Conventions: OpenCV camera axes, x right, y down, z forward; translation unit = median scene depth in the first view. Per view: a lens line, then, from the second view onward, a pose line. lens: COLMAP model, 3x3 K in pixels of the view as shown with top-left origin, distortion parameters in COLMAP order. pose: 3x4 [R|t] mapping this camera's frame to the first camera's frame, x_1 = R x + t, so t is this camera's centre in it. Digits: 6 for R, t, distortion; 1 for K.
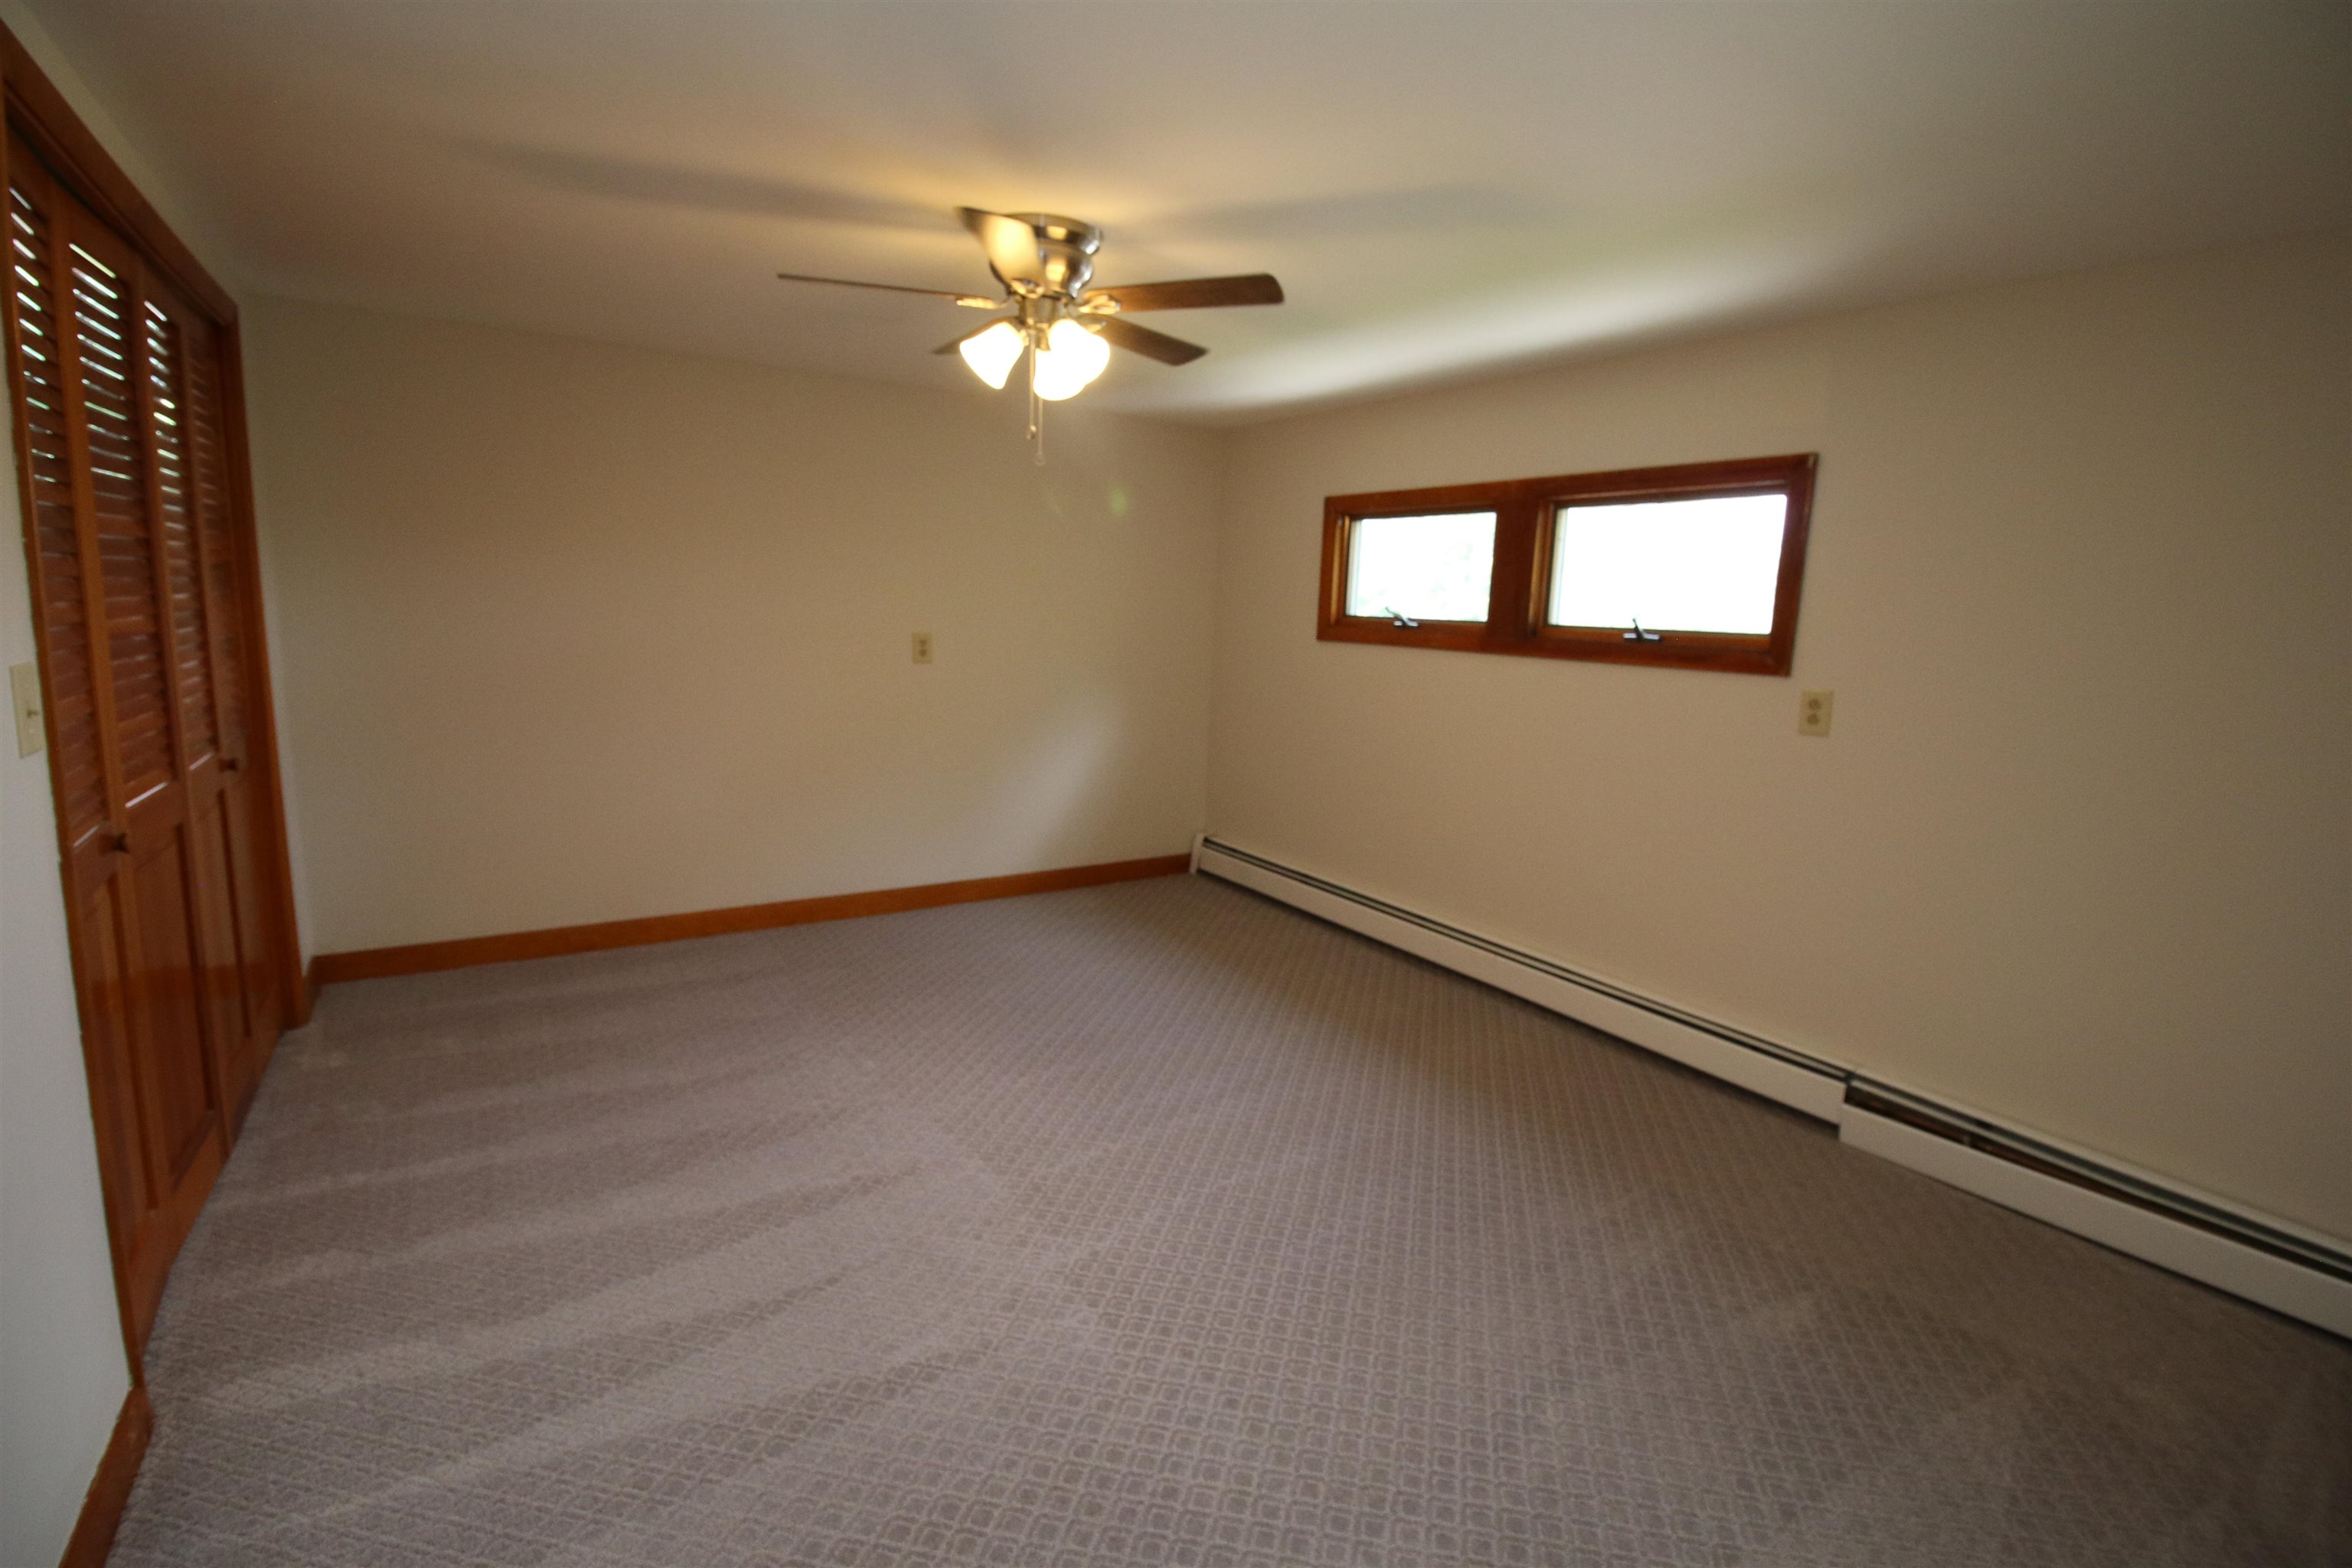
lens RADIAL K [[1157.3, 0, 1206.0], [0, 1157.3, 794.7], [0, 0, 1]] dist [0.136718, -0.000052]
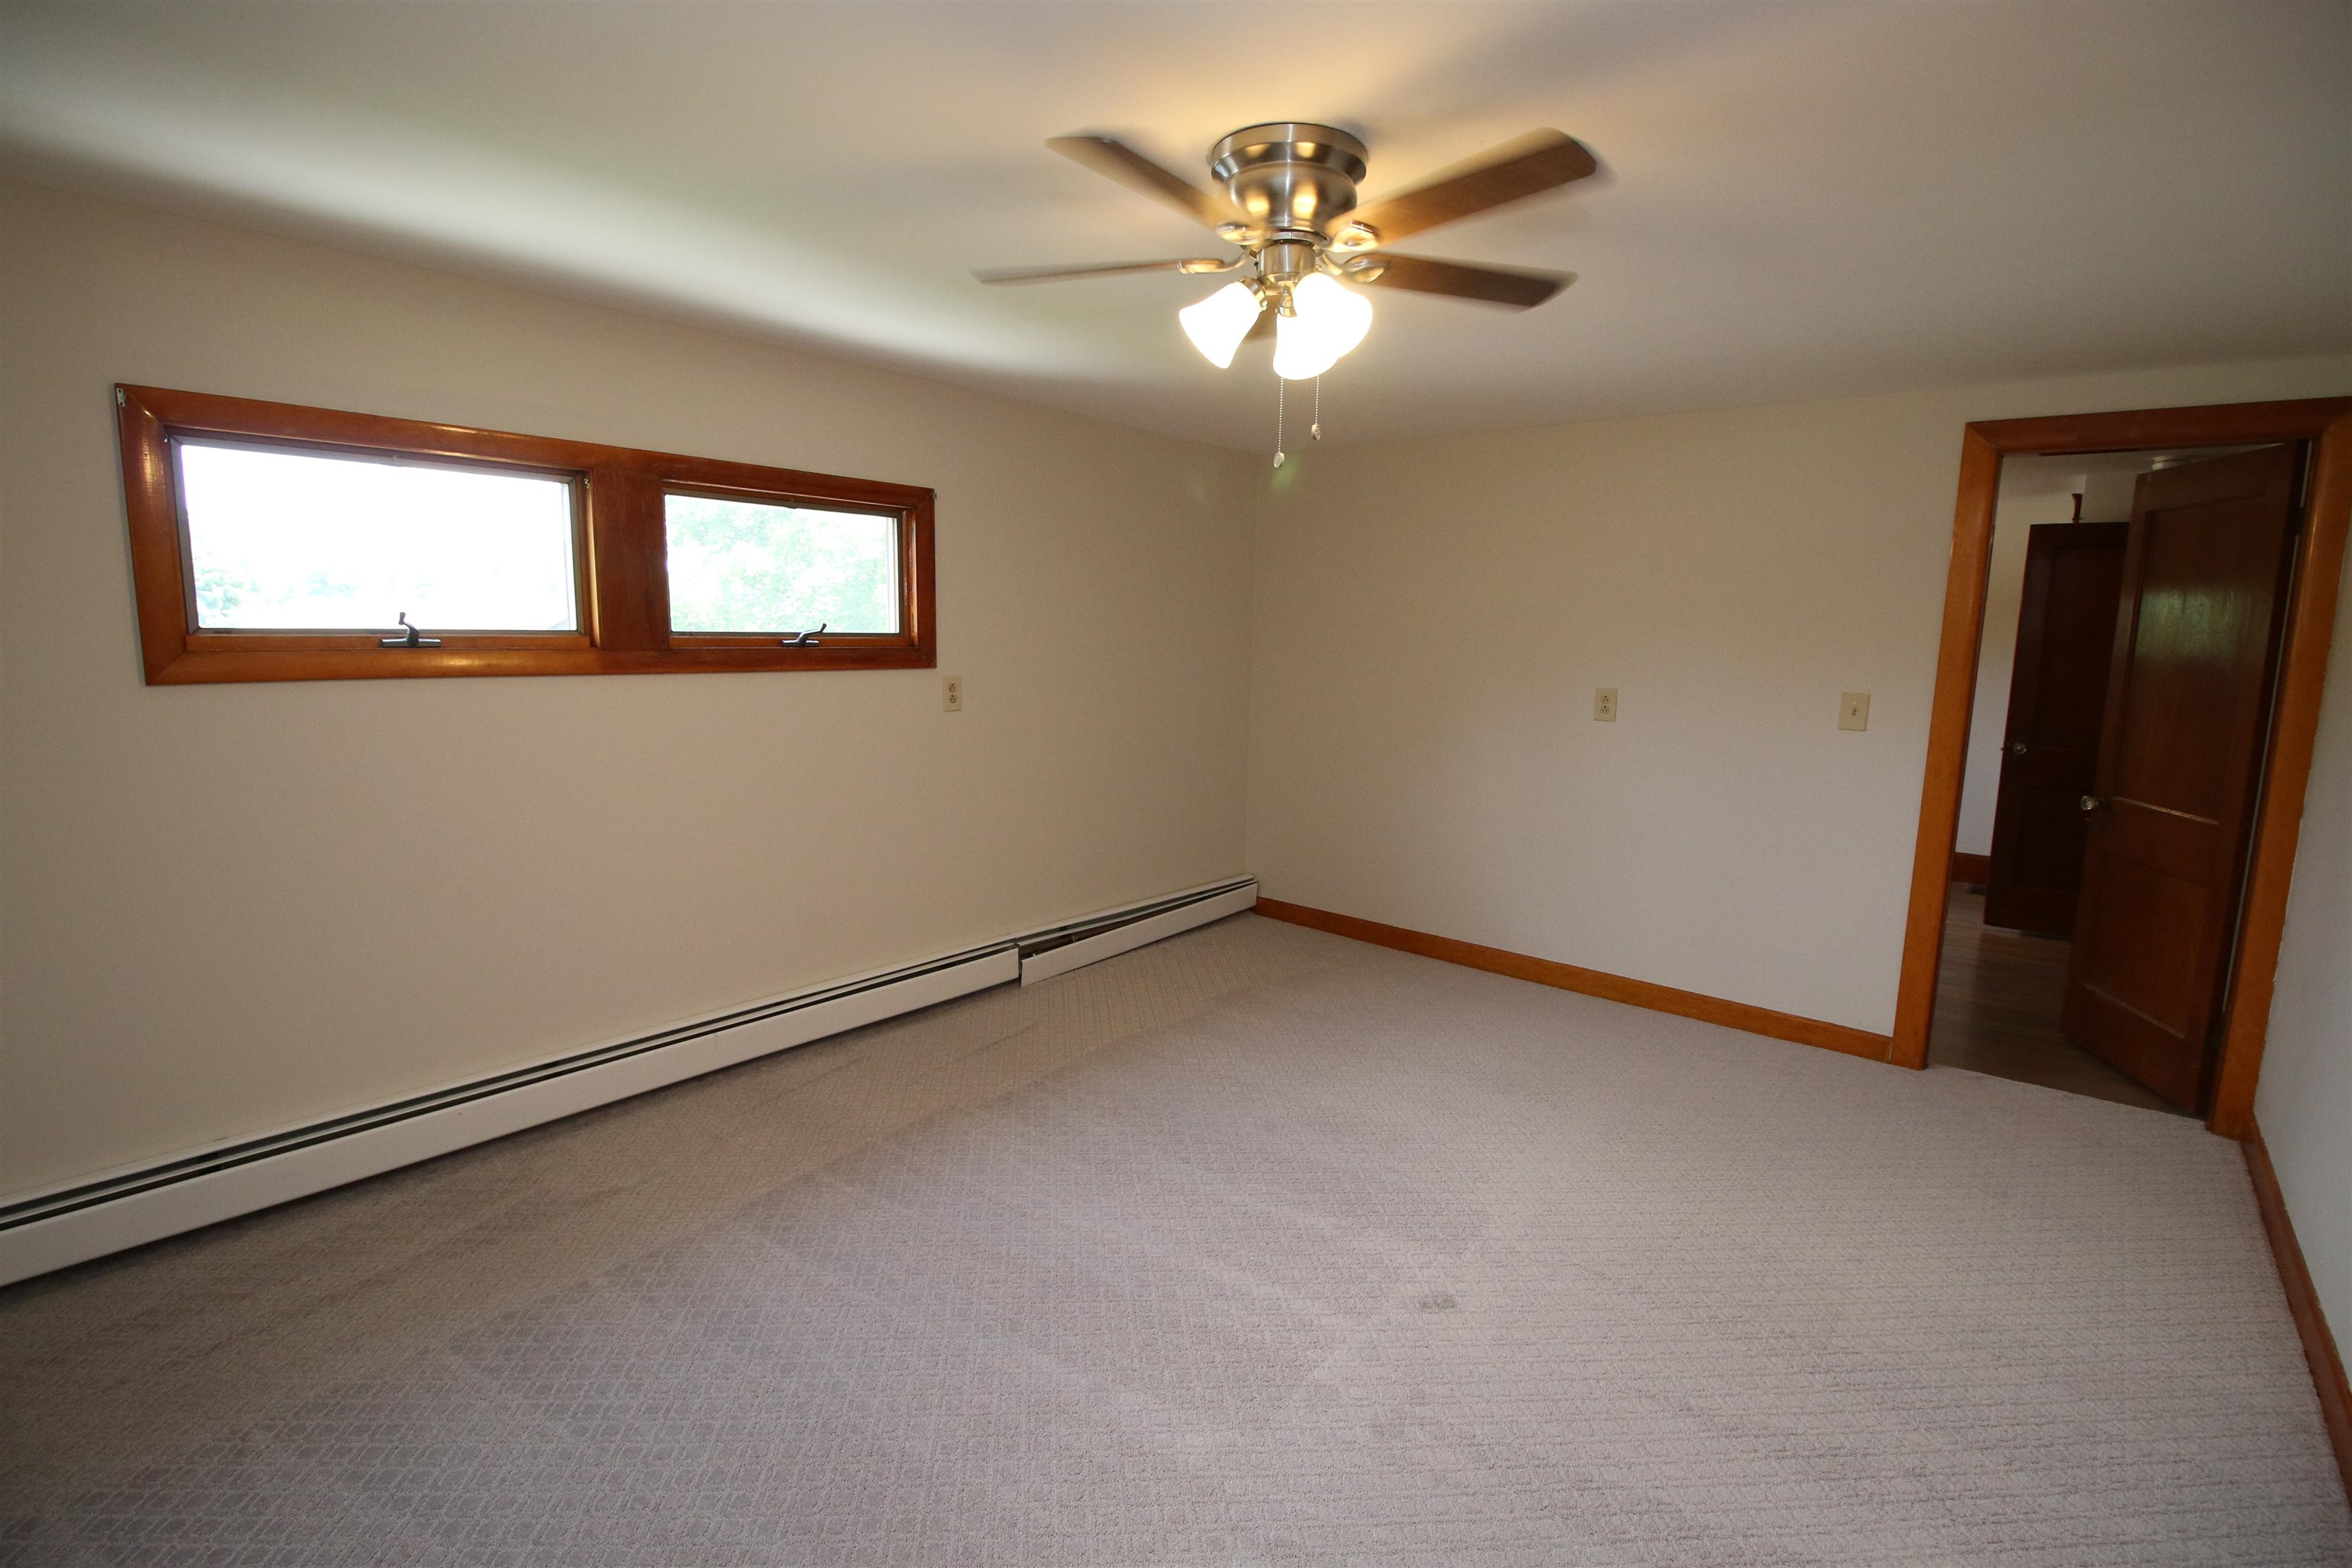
lens RADIAL K [[1090.0, 0, 1186.0], [0, 1090.0, 773.5], [0, 0, 1]] dist [-0.003384, -0.009540]
pose [[-0.294155, -0.178139, 0.939010, -0.559134], [0.124531, 0.966958, 0.222451, -0.176200], [-0.947610, 0.182371, -0.262252, 0.889814]]
